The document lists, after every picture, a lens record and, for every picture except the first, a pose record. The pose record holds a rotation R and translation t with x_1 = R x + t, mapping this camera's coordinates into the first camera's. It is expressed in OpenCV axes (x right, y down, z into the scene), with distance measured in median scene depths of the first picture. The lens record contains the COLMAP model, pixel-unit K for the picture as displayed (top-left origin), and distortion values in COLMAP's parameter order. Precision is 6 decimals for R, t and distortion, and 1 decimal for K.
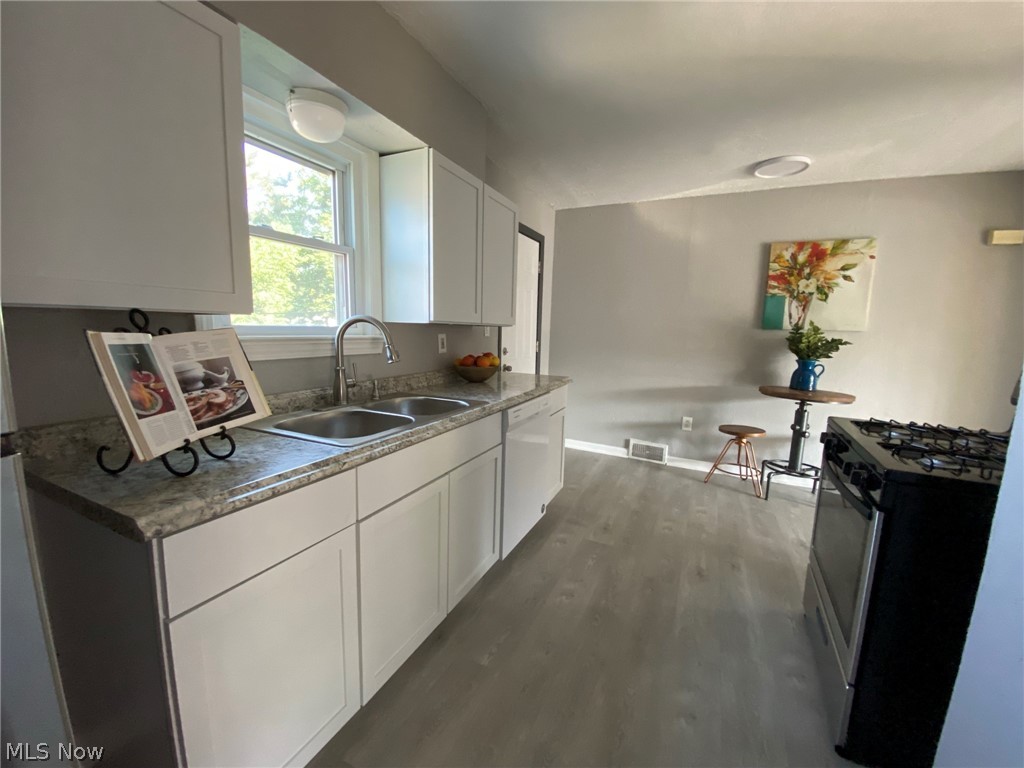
lens RADIAL K [[412.2, 0, 518.7], [0, 412.2, 381.7], [0, 0, 1]] dist [0.054431, -0.038368]
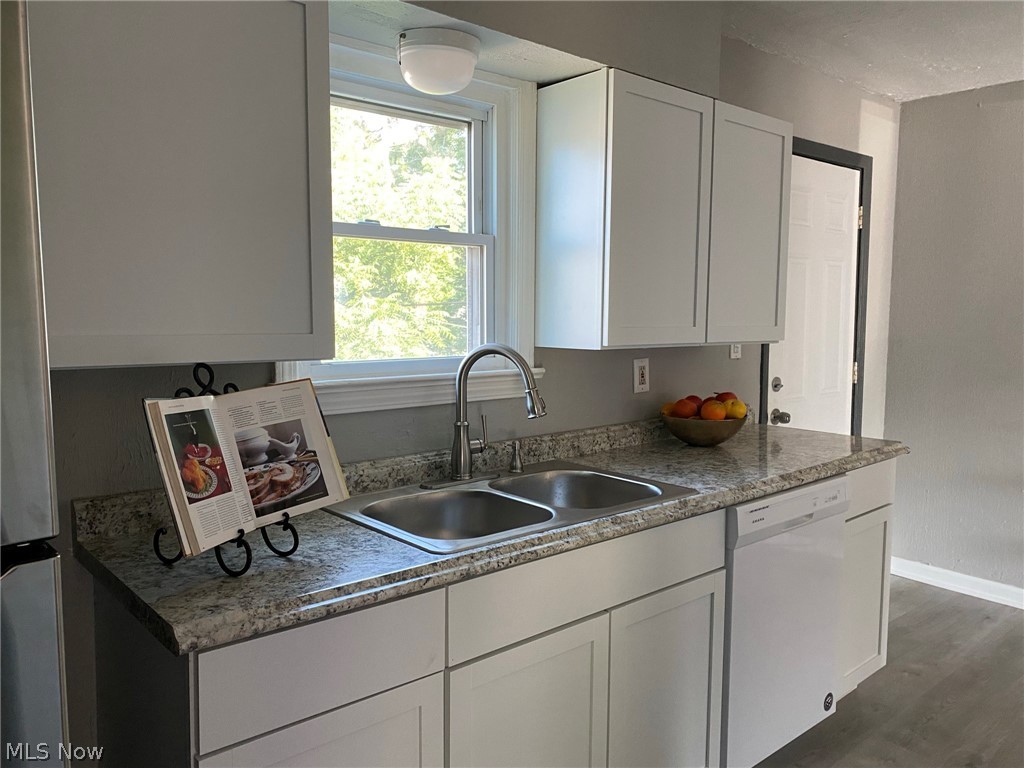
lens RADIAL K [[785.3, 0, 535.0], [0, 785.3, 388.1], [0, 0, 1]] dist [0.090491, -0.127365]
pose [[0.921150, 0.023434, -0.388502, 0.121058], [-0.038542, 0.998772, -0.031140, -0.042474], [0.387295, 0.043659, 0.920922, -0.072088]]
